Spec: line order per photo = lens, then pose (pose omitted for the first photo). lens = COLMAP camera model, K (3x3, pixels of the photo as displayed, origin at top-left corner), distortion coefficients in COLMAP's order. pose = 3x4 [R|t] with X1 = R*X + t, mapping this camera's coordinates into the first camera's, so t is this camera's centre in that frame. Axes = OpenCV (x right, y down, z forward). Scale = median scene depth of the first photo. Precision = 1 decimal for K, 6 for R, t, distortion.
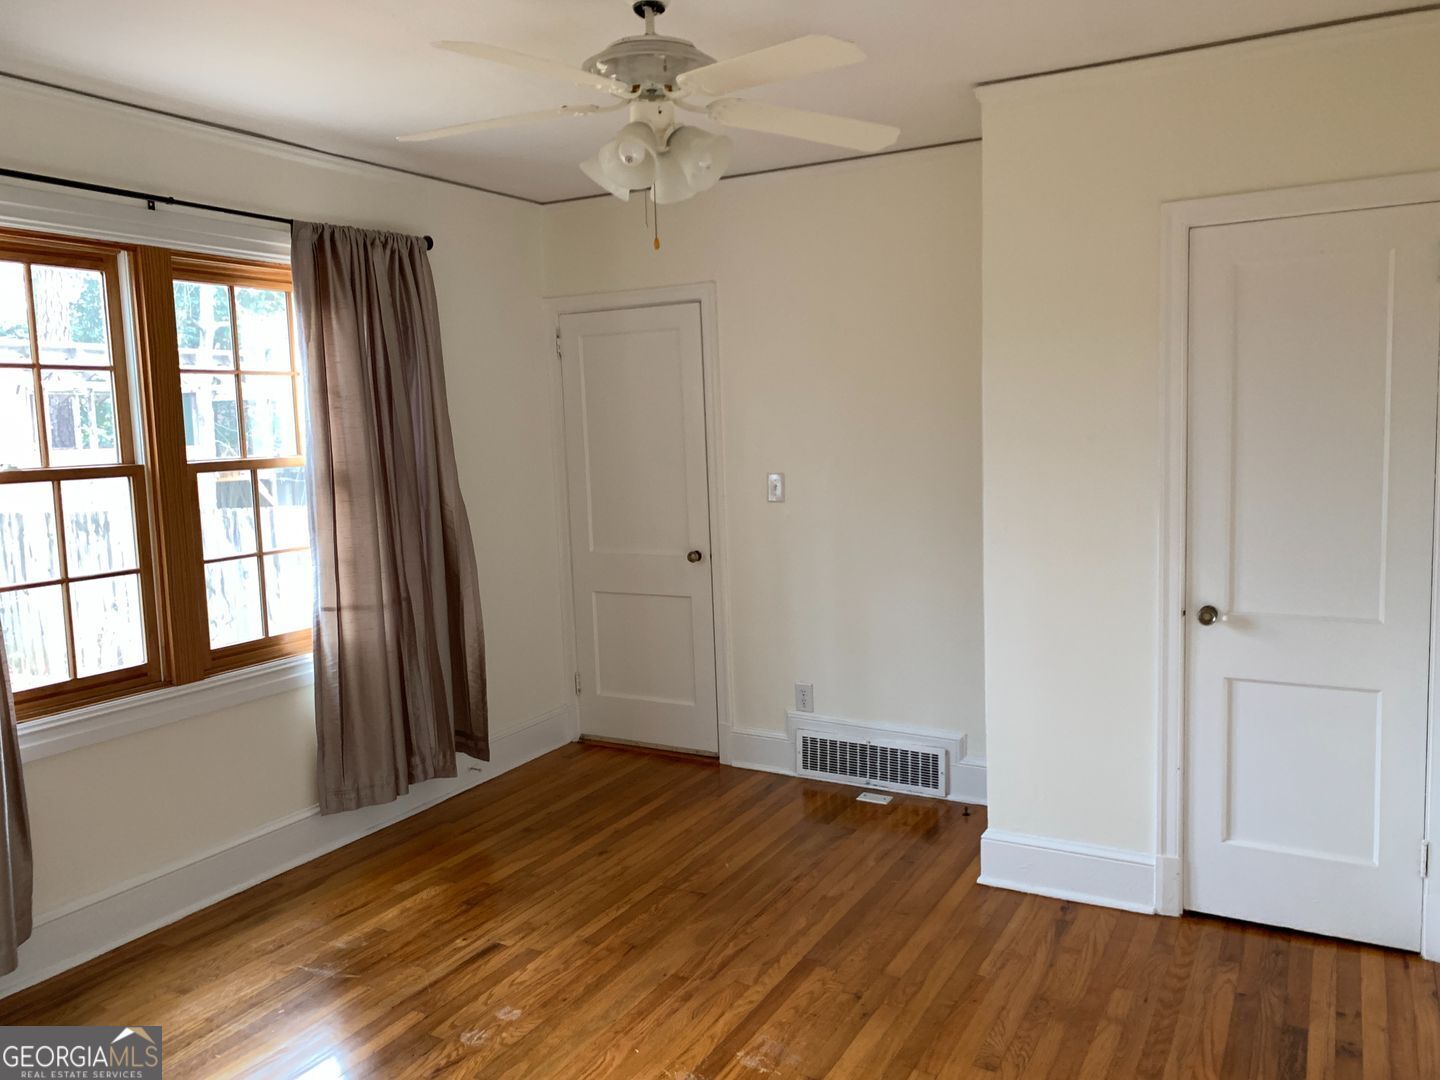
lens RADIAL K [[1125.5, 0, 720.0], [0, 1125.5, 540.0], [0, 0, 1]] dist [0.010130, 0.004200]
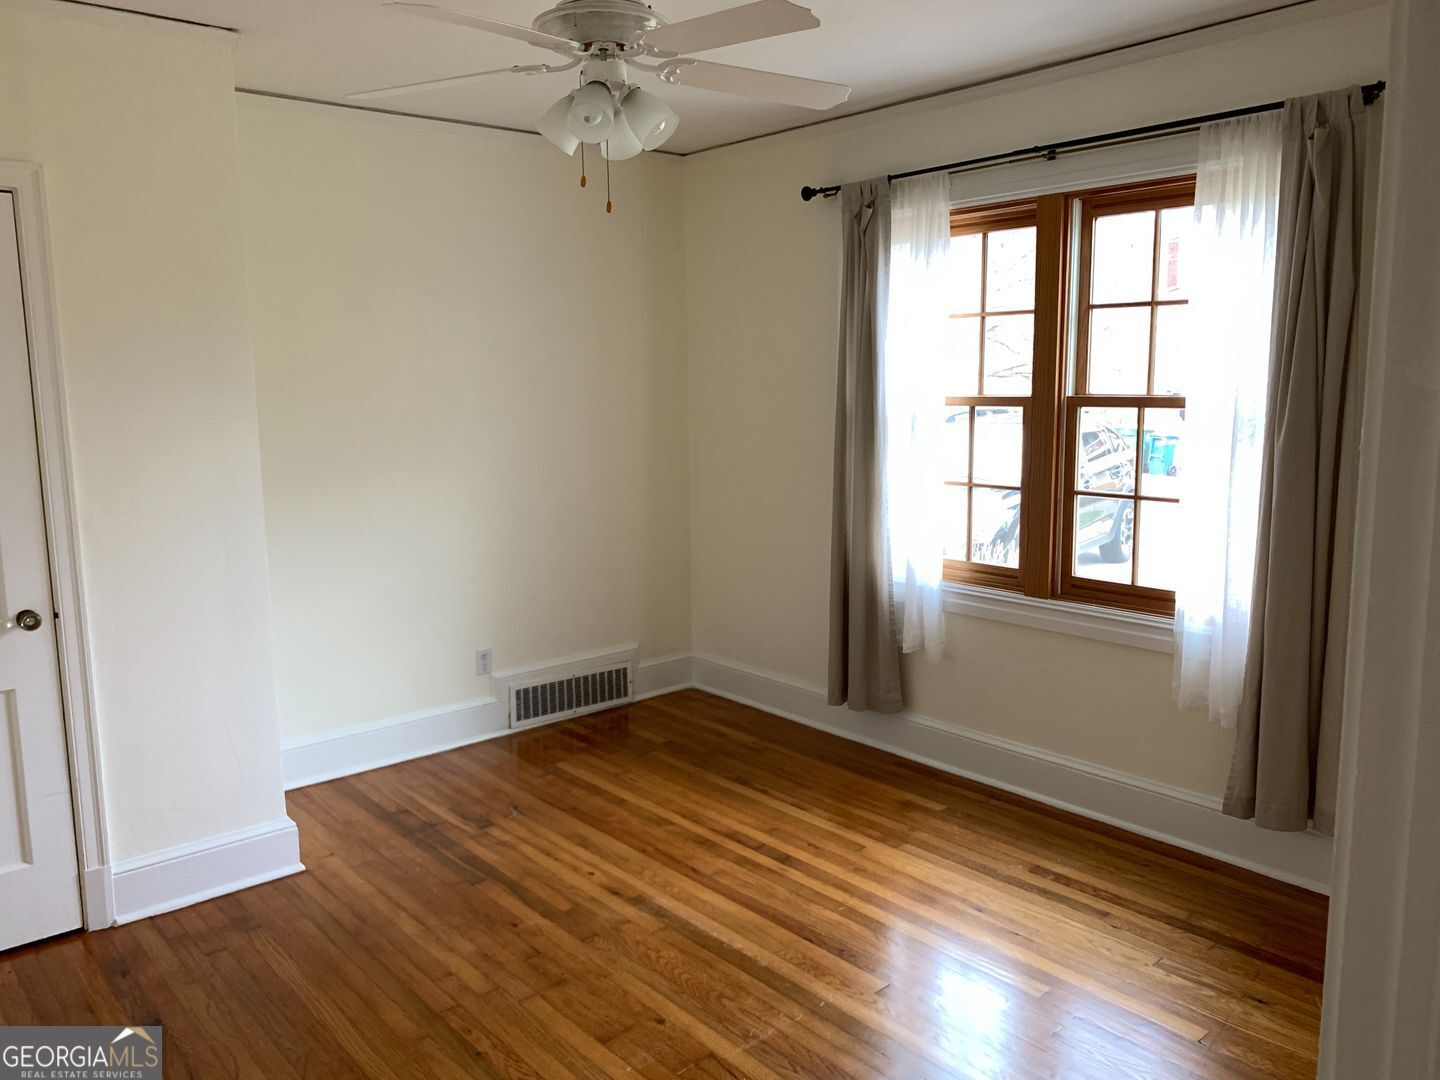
lens RADIAL K [[1144.0, 0, 720.0], [0, 1144.0, 540.0], [0, 0, 1]] dist [0.145157, 0.001667]
pose [[-0.351407, 0.163849, -0.921774, 0.693692], [-0.082755, 0.975277, 0.204908, -0.138086], [0.932558, 0.148288, -0.329160, 1.100238]]
